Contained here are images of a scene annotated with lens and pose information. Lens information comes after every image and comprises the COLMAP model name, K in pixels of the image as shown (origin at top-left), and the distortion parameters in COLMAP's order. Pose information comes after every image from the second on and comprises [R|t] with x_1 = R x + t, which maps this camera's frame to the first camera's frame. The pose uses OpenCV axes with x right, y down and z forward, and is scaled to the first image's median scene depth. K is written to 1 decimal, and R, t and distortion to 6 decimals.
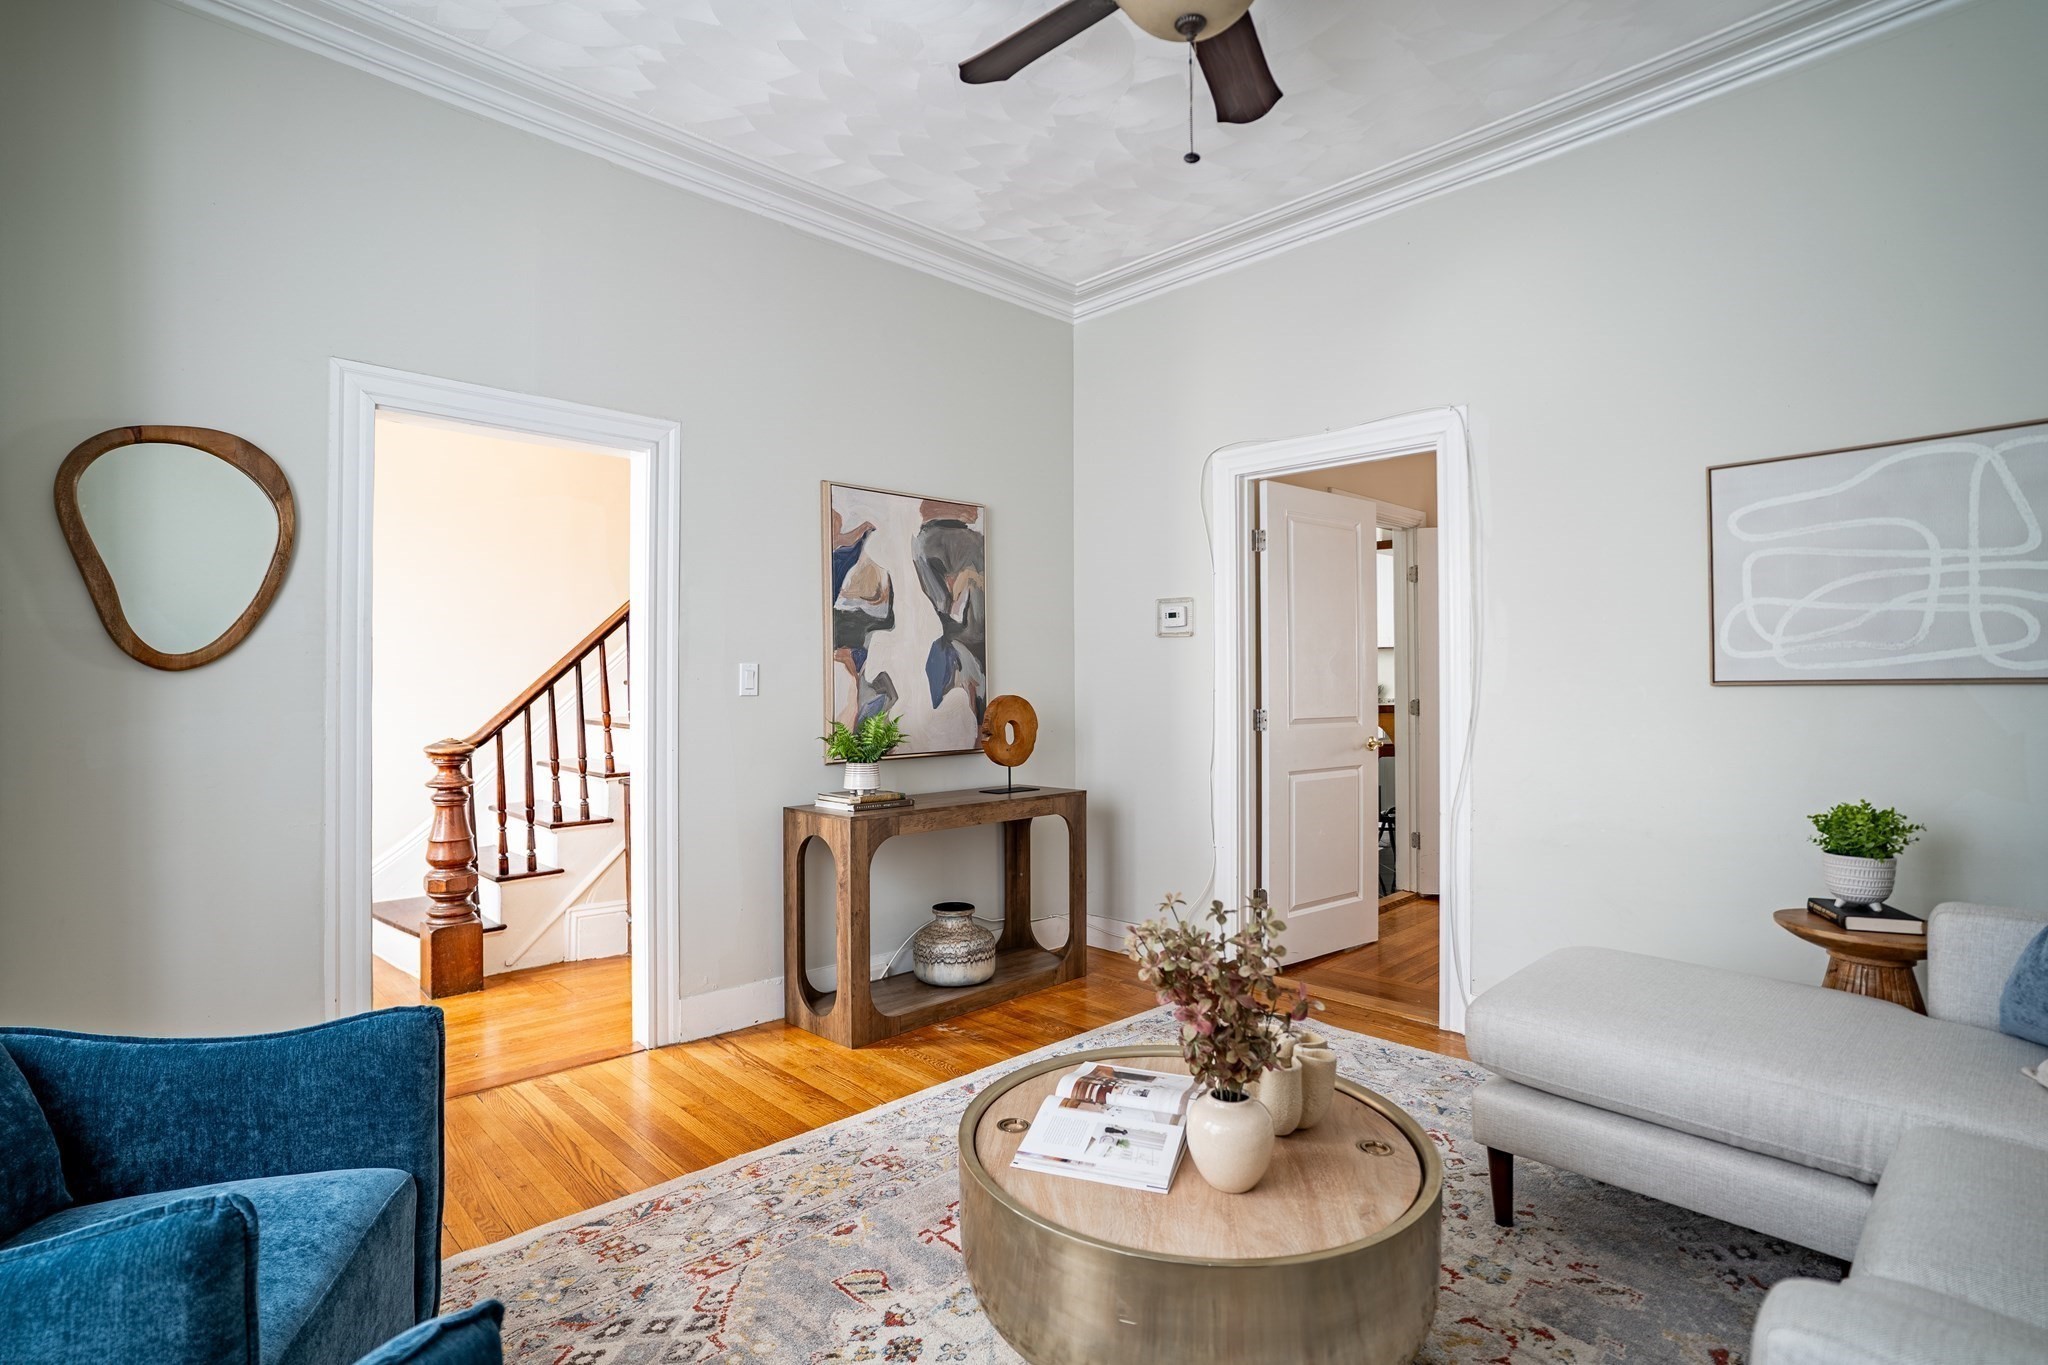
lens RADIAL K [[1093.8, 0, 1024.2], [0, 1093.8, 695.6], [0, 0, 1]] dist [-0.056932, 0.043136]
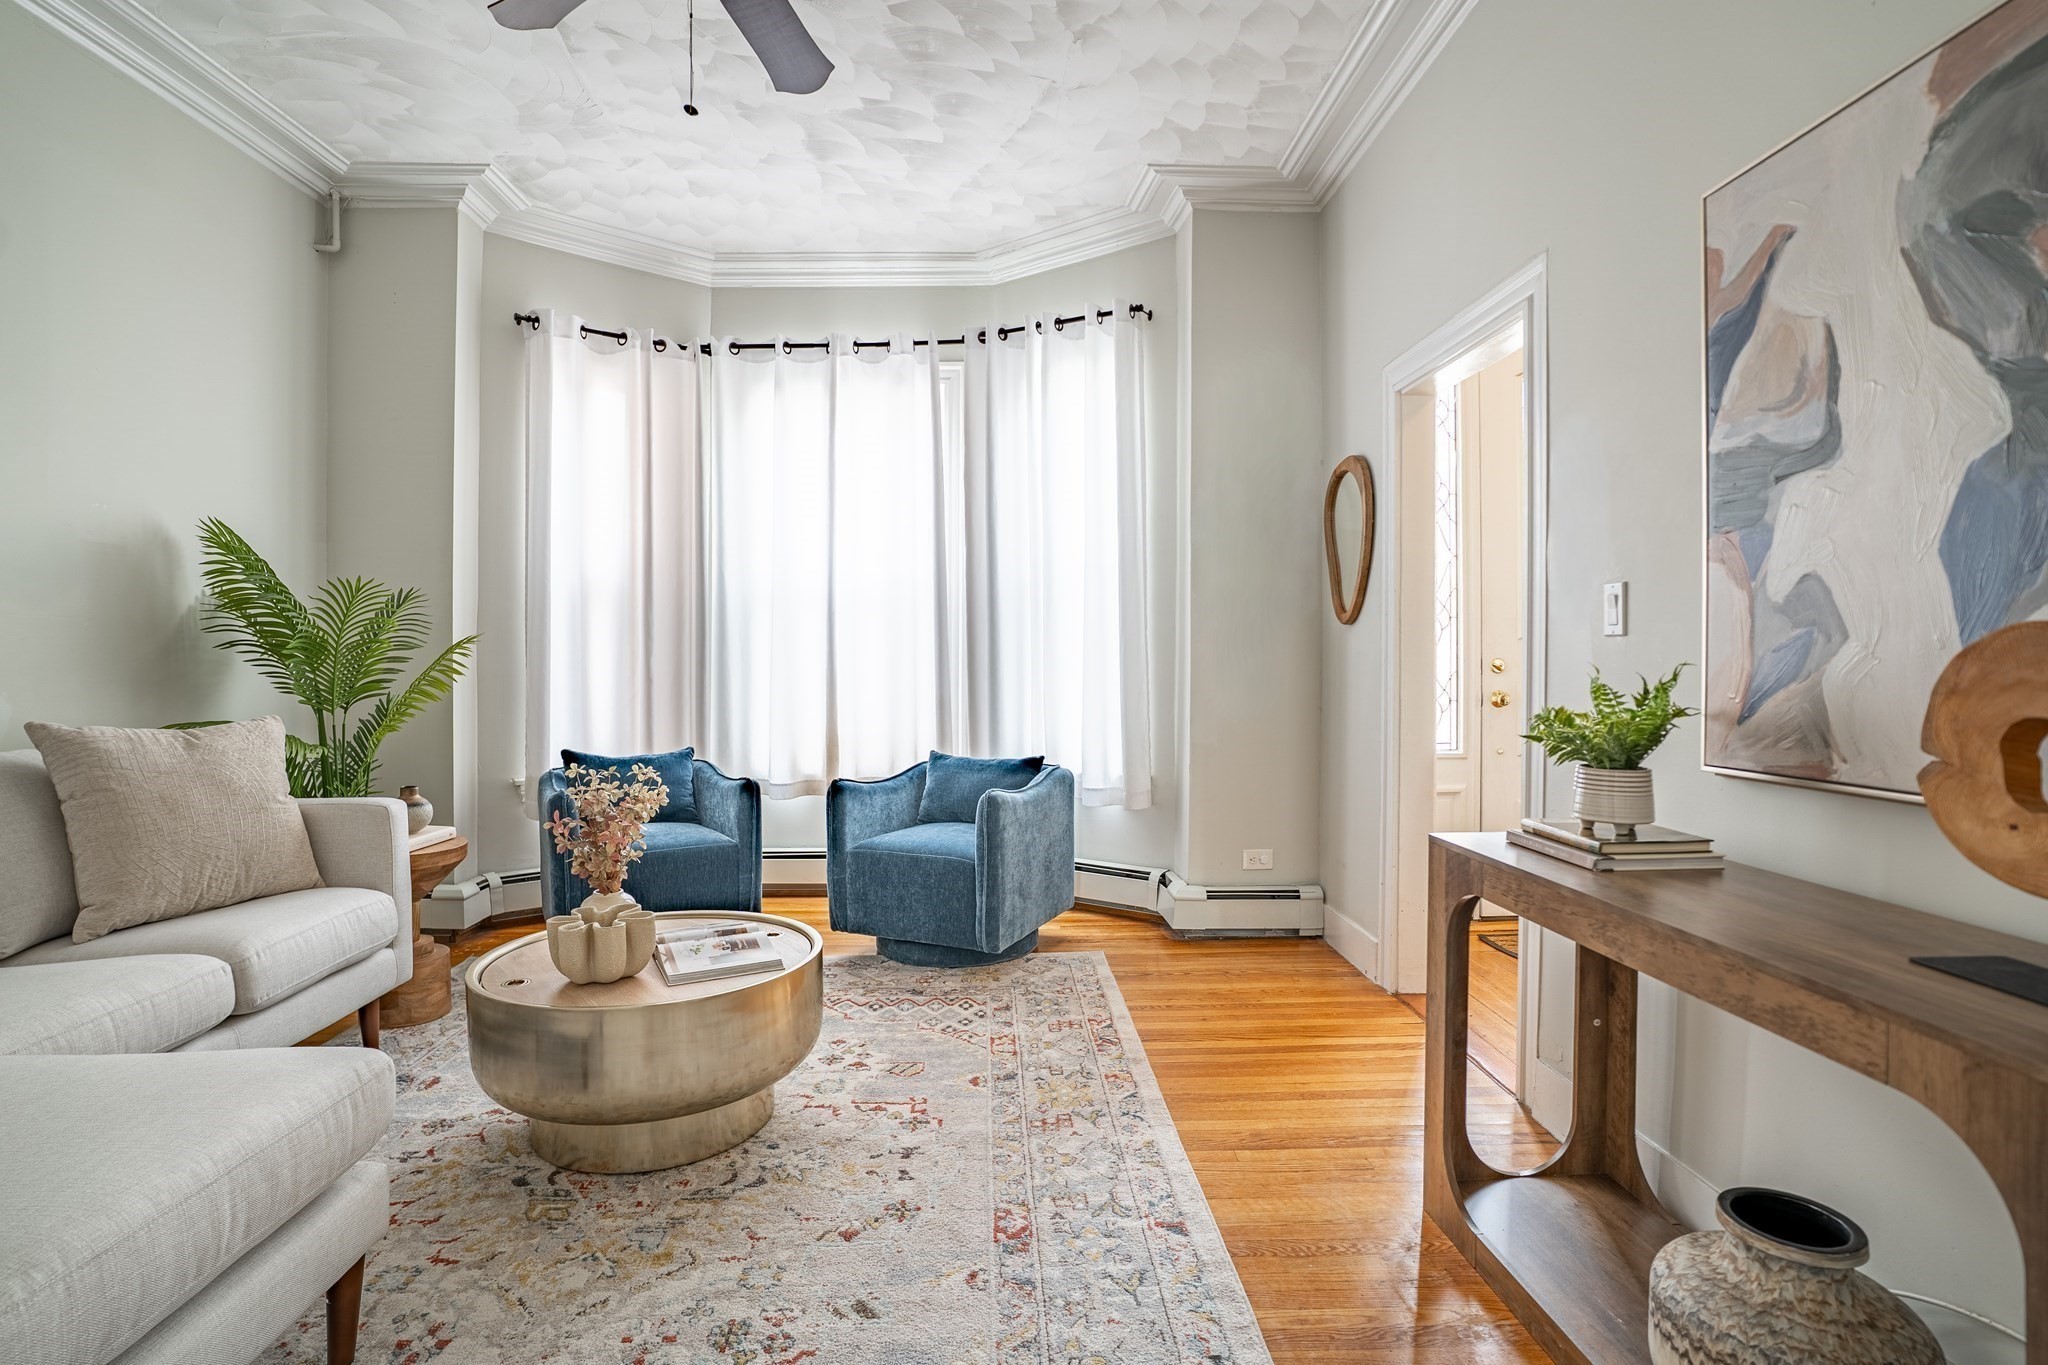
lens RADIAL K [[1093.8, 0, 1024.2], [0, 1093.8, 695.6], [0, 0, 1]] dist [-0.056932, 0.043136]
pose [[-0.716138, 0.028214, -0.697388, 0.373638], [-0.001185, 0.999132, 0.041638, 0.007774], [0.697957, 0.030644, -0.715483, 1.120265]]
